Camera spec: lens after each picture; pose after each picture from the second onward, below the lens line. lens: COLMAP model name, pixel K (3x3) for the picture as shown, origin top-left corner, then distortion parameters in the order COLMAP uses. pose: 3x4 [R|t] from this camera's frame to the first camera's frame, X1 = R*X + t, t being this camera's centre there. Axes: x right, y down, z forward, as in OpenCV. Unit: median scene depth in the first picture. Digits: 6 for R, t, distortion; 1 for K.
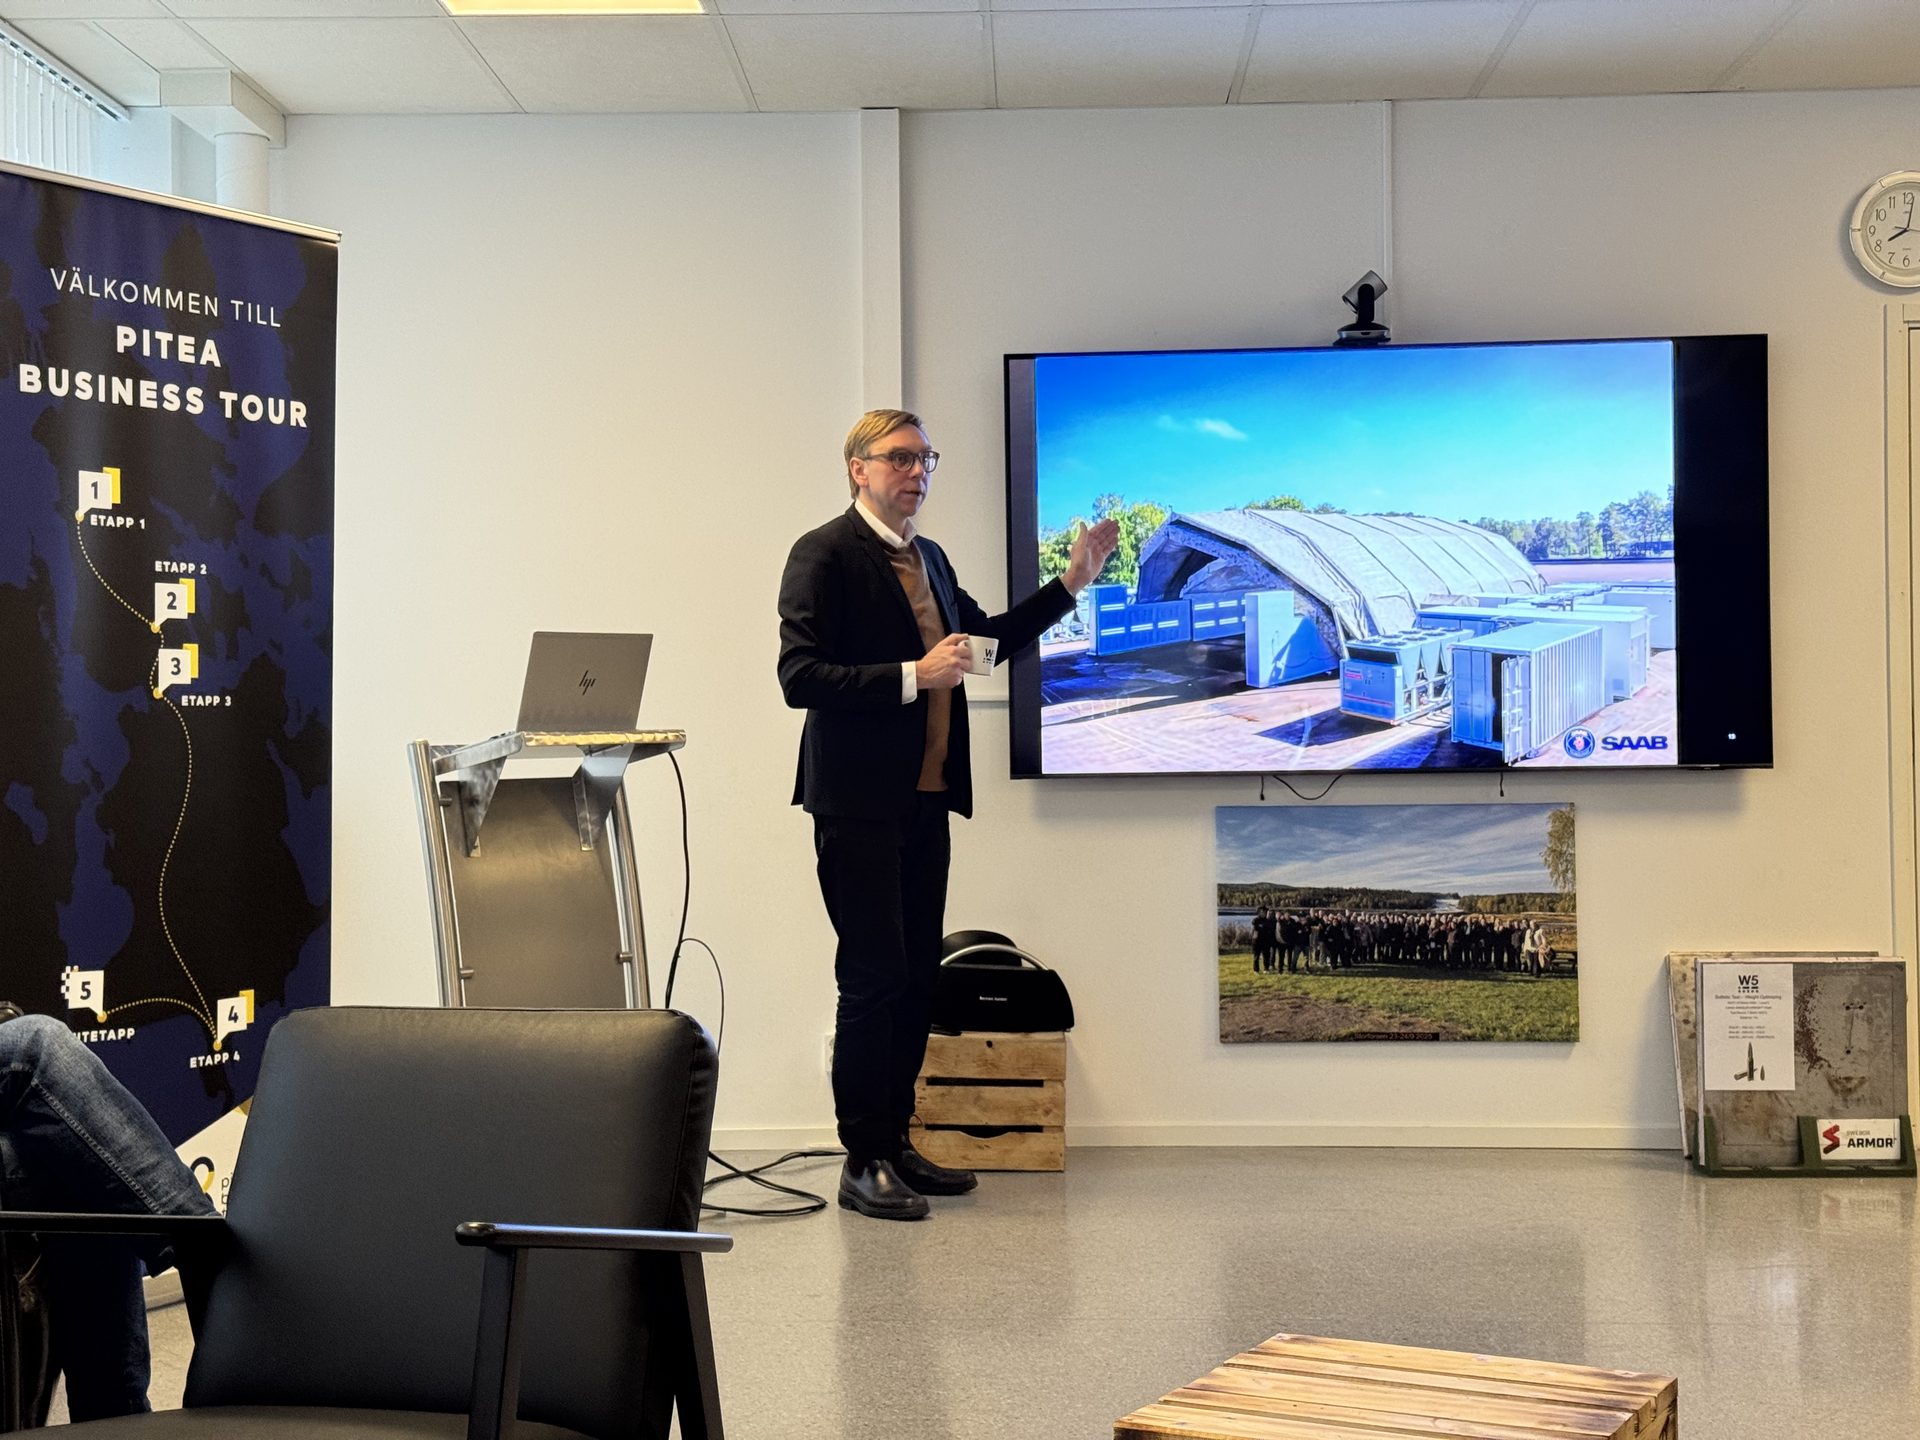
lens RADIAL K [[2678.9, 0, 957.9], [0, 2678.9, 721.7], [0, 0, 1]] dist [0.131354, 0.000000]
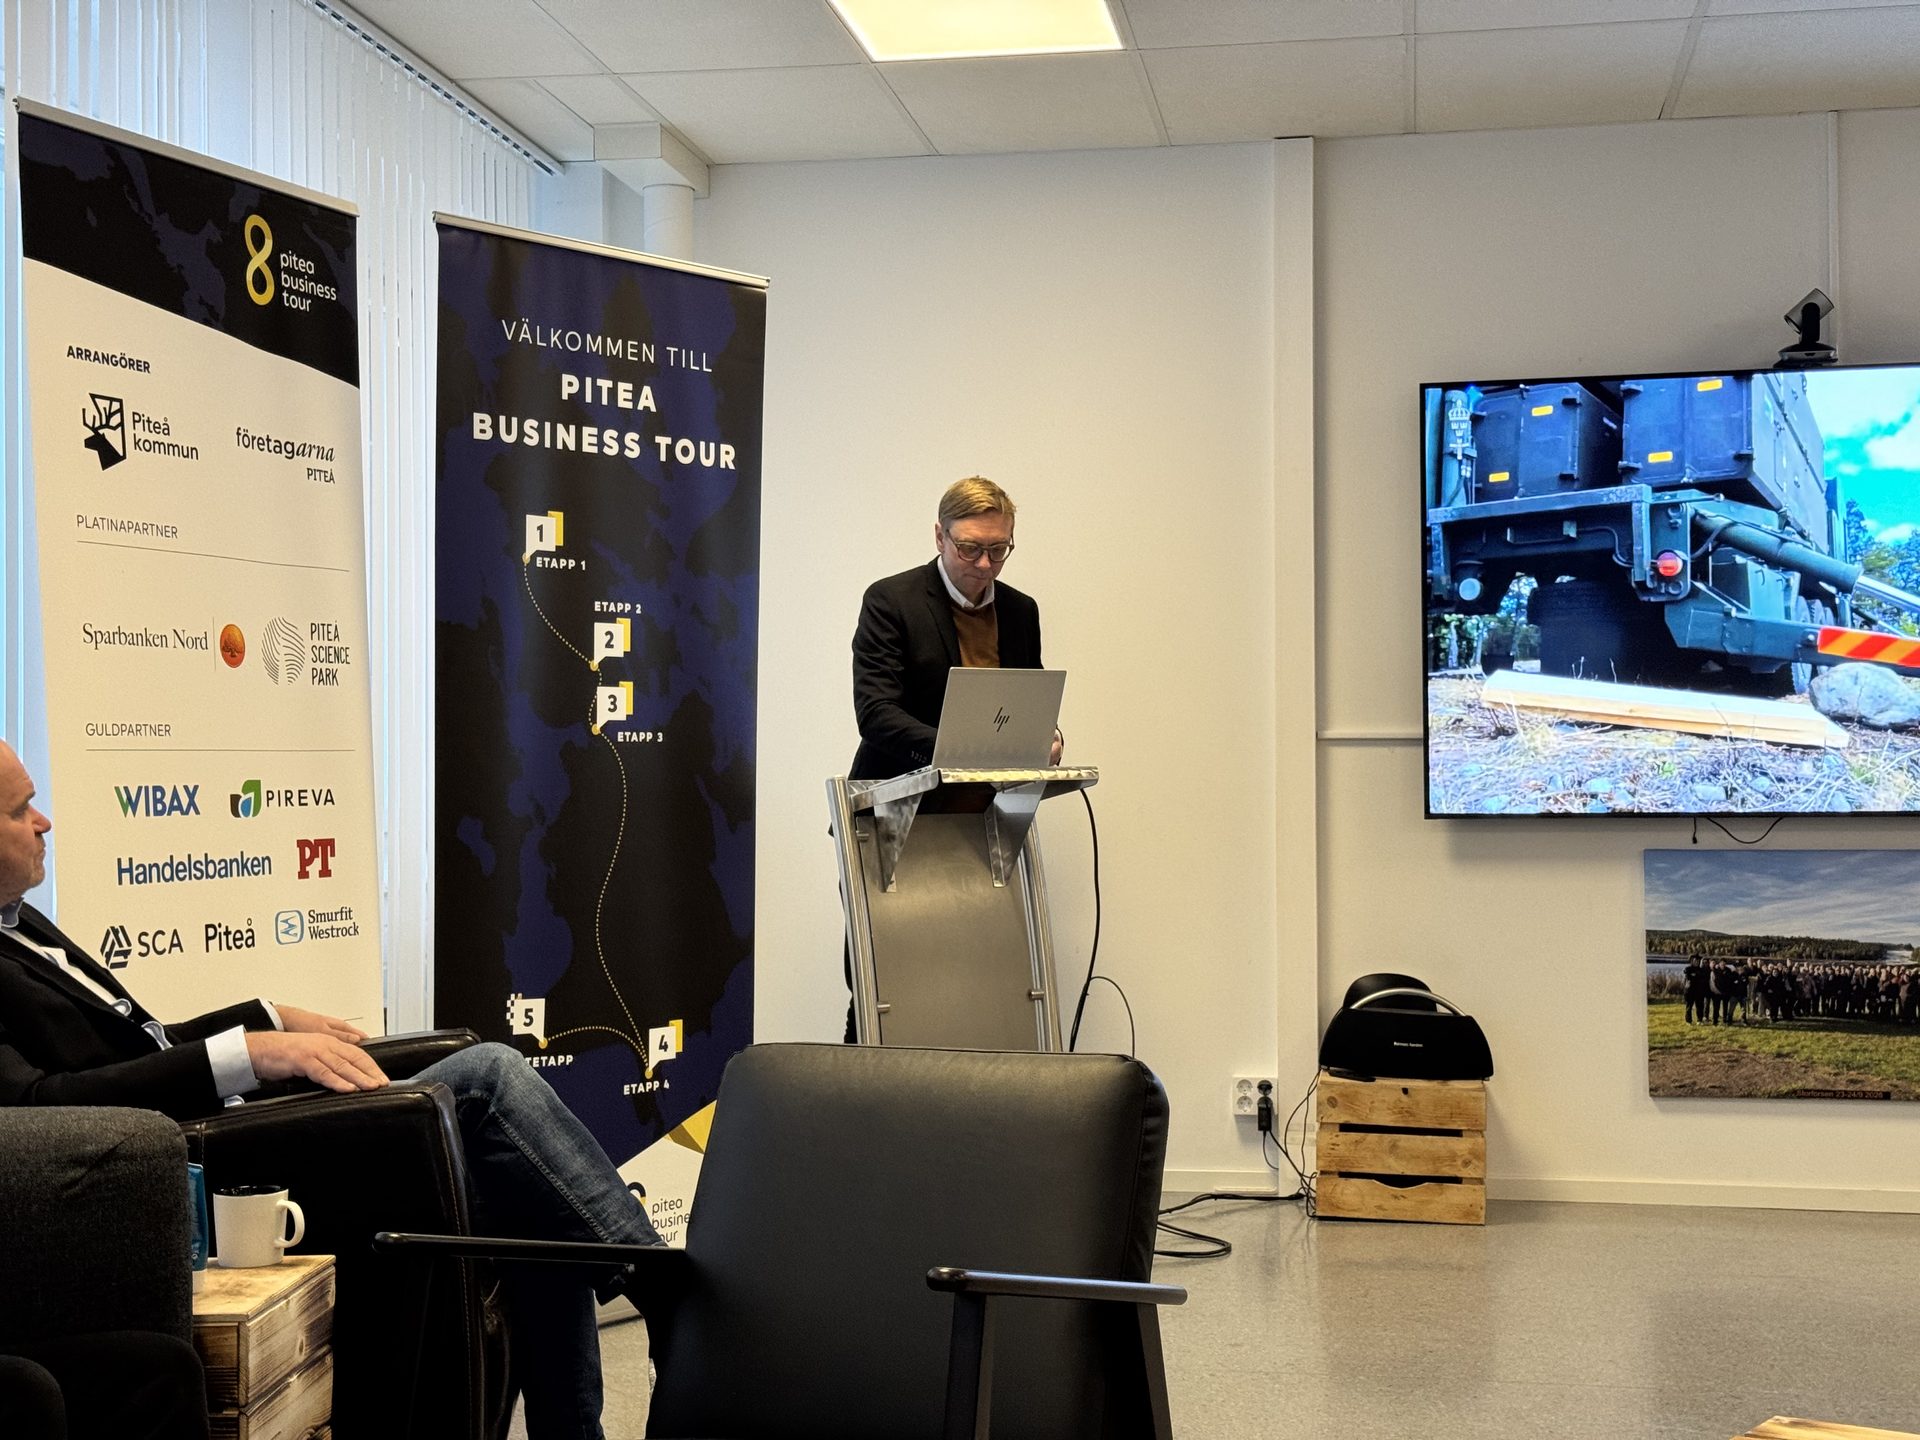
lens RADIAL K [[2678.9, 0, 955.9], [0, 2678.9, 726.8], [0, 0, 1]] dist [0.131354, 0.000000]
pose [[0.990227, 0.002794, -0.139439, -0.016695], [-0.004322, 0.999934, -0.010658, -0.001207], [0.139400, 0.011156, 0.990173, 0.008787]]
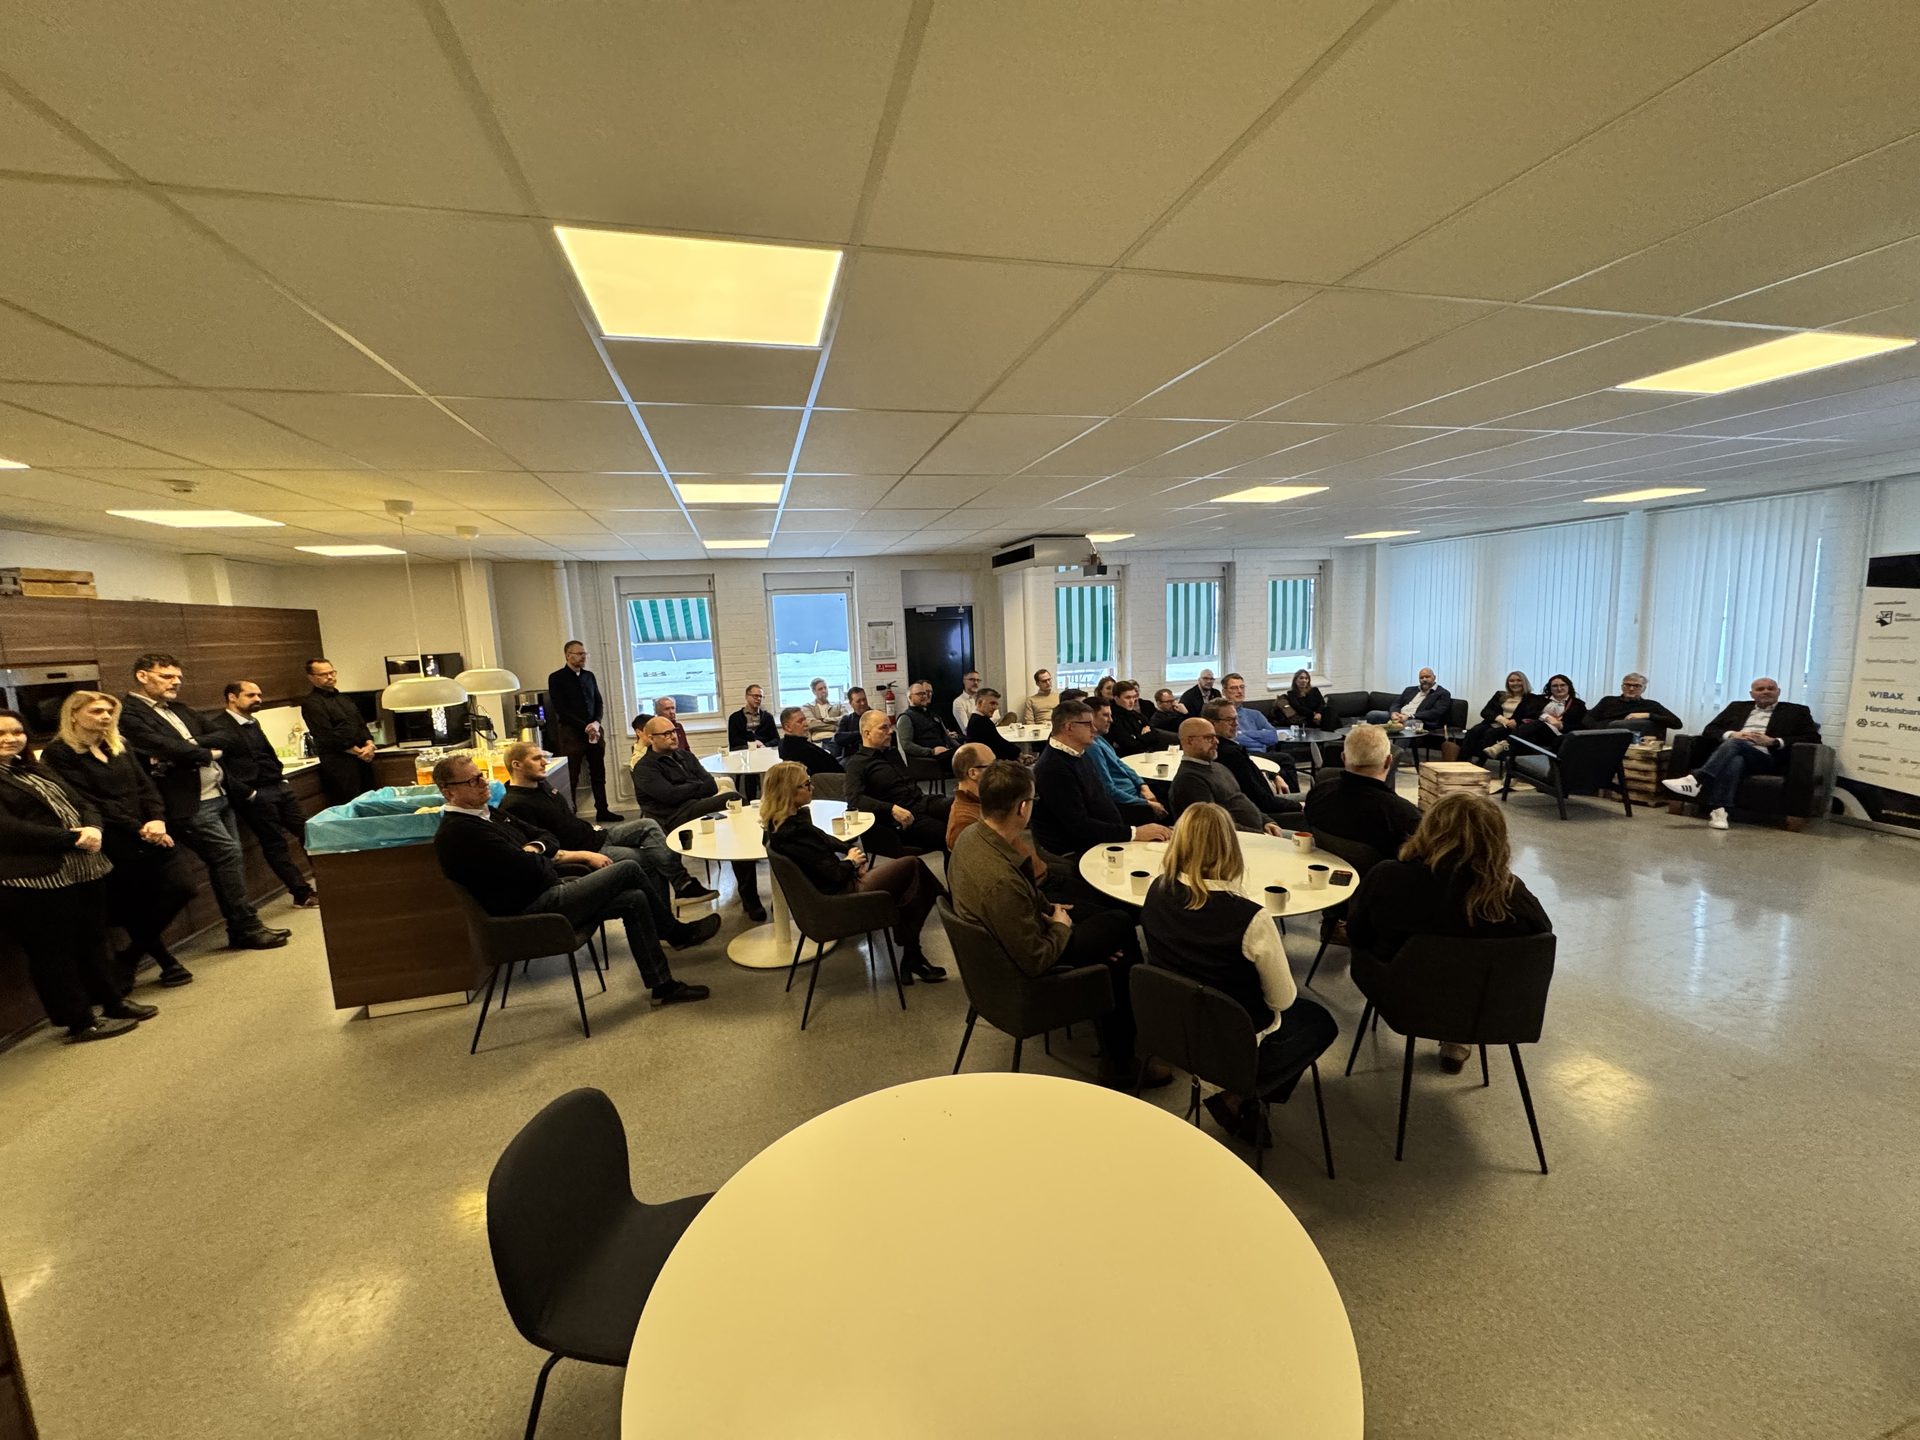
lens RADIAL K [[765.0, 0, 966.0], [0, 765.0, 708.3], [0, 0, 1]] dist [0.005475, -0.000907]
pose [[-0.952282, 0.082179, -0.293947, 1.187323], [0.052270, 0.992753, 0.108207, -0.153050], [0.300709, 0.087679, -0.949677, 1.399090]]
